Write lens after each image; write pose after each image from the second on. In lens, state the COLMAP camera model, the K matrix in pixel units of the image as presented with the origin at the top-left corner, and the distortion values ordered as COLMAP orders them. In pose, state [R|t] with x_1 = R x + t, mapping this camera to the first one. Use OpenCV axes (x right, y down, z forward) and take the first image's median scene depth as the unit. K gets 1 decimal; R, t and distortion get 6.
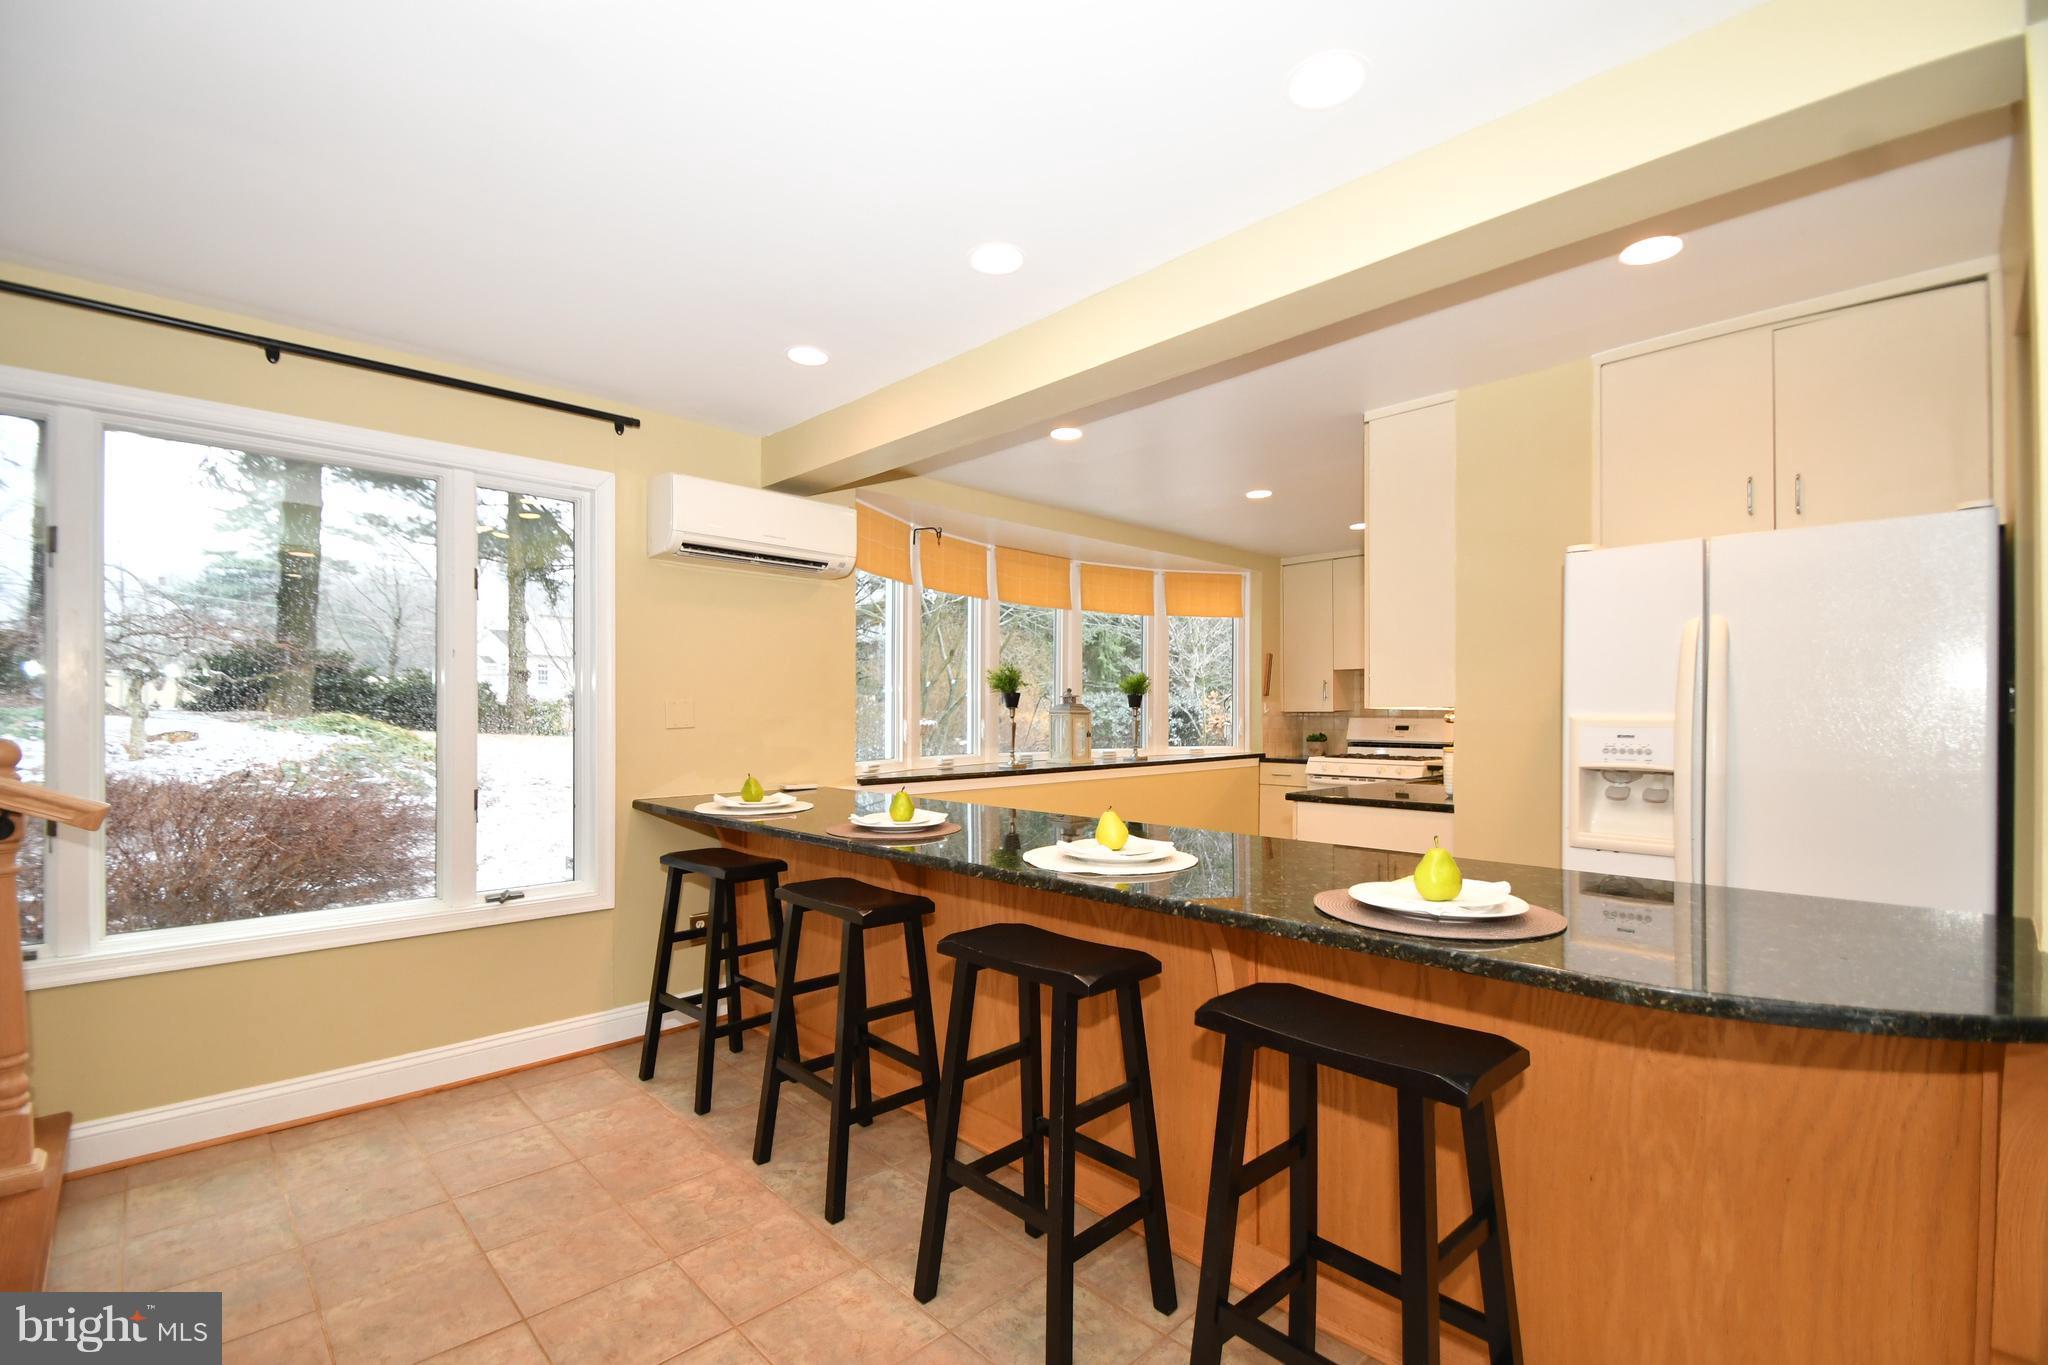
lens RADIAL K [[903.3, 0, 1011.8], [0, 903.3, 704.9], [0, 0, 1]] dist [-0.004565, -0.002678]
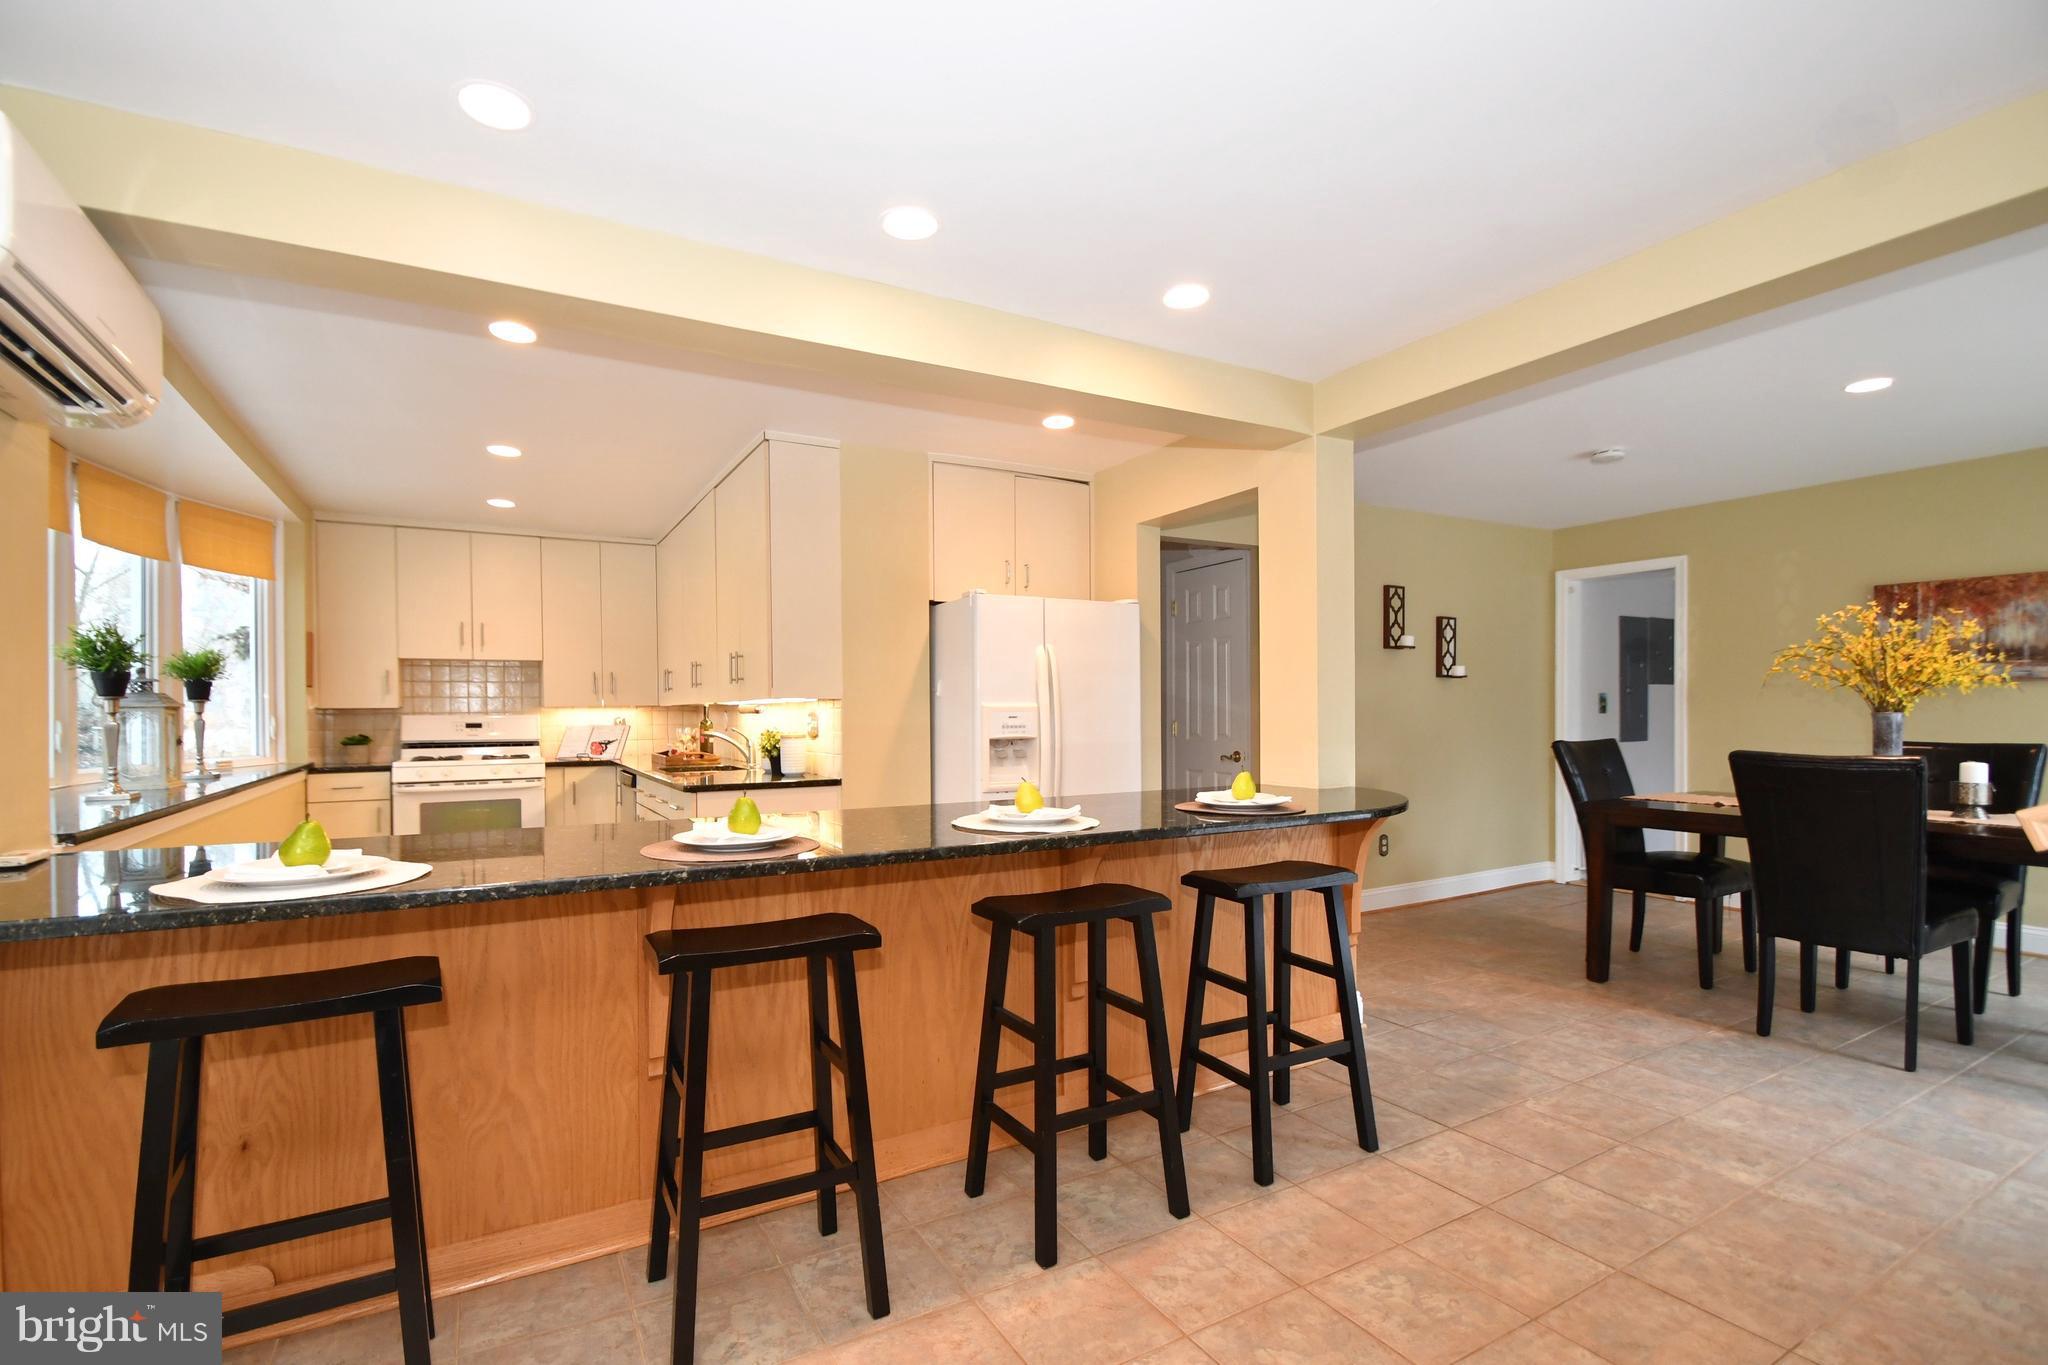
lens RADIAL K [[903.3, 0, 1021.2], [0, 903.3, 719.1], [0, 0, 1]] dist [-0.004565, -0.002678]
pose [[0.238449, -0.009231, 0.971111, -0.322833], [-0.001687, 0.999949, 0.009919, 0.008336], [-0.971153, -0.004004, 0.238422, 0.230613]]
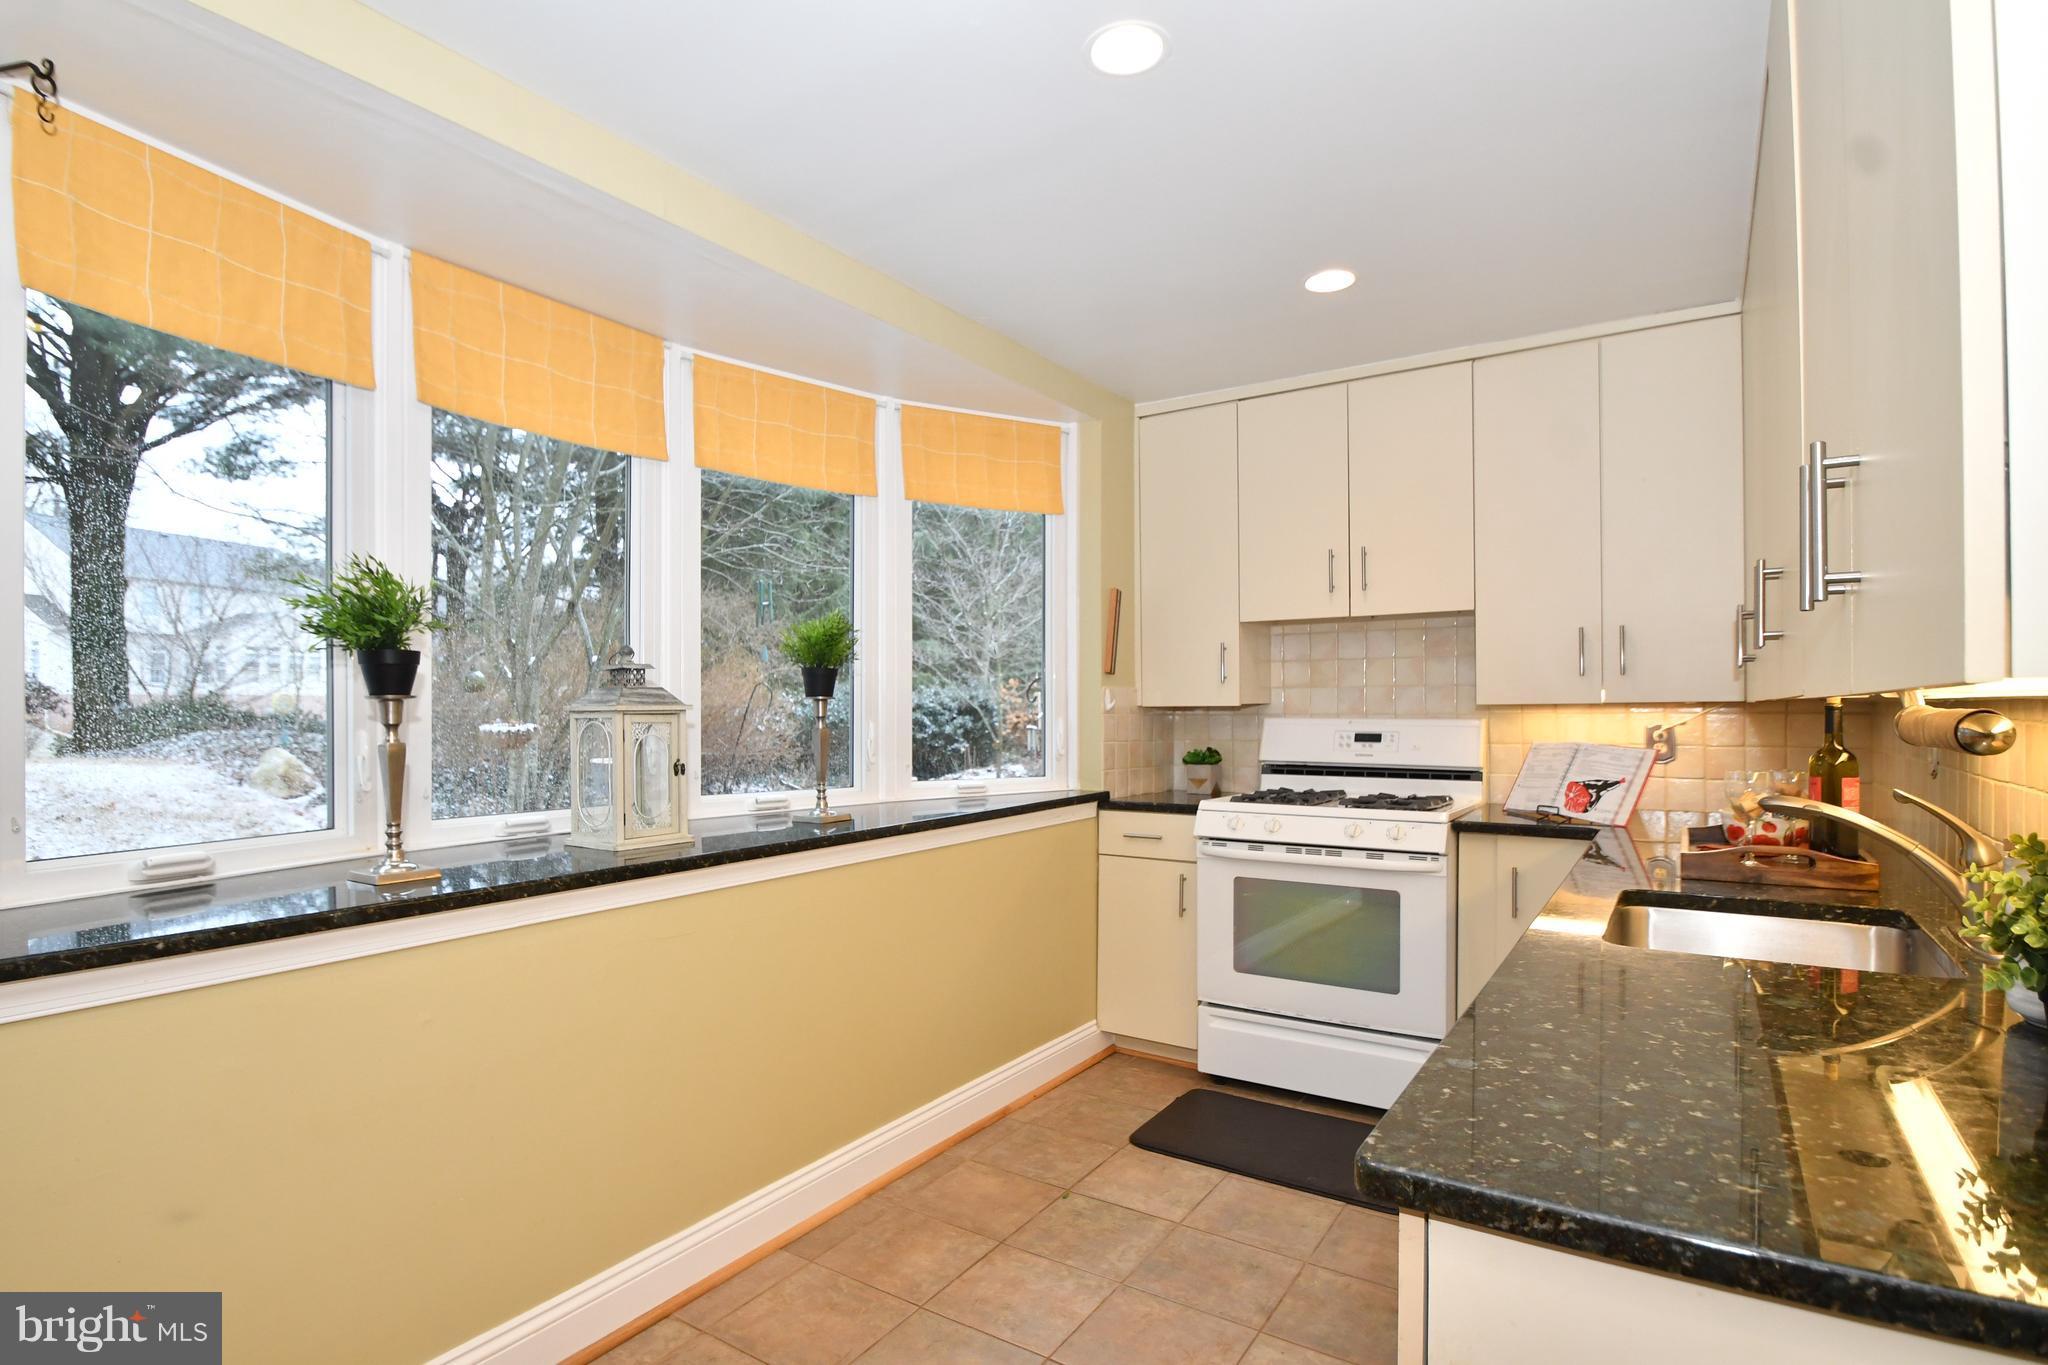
lens RADIAL K [[1038.3, 0, 986.7], [0, 1038.3, 709.2], [0, 0, 1]] dist [-0.025004, 0.000664]
pose [[0.981640, -0.003177, 0.190716, 0.107929], [0.001359, 0.999952, 0.009661, 0.003472], [-0.190738, -0.009224, 0.981598, 0.458859]]
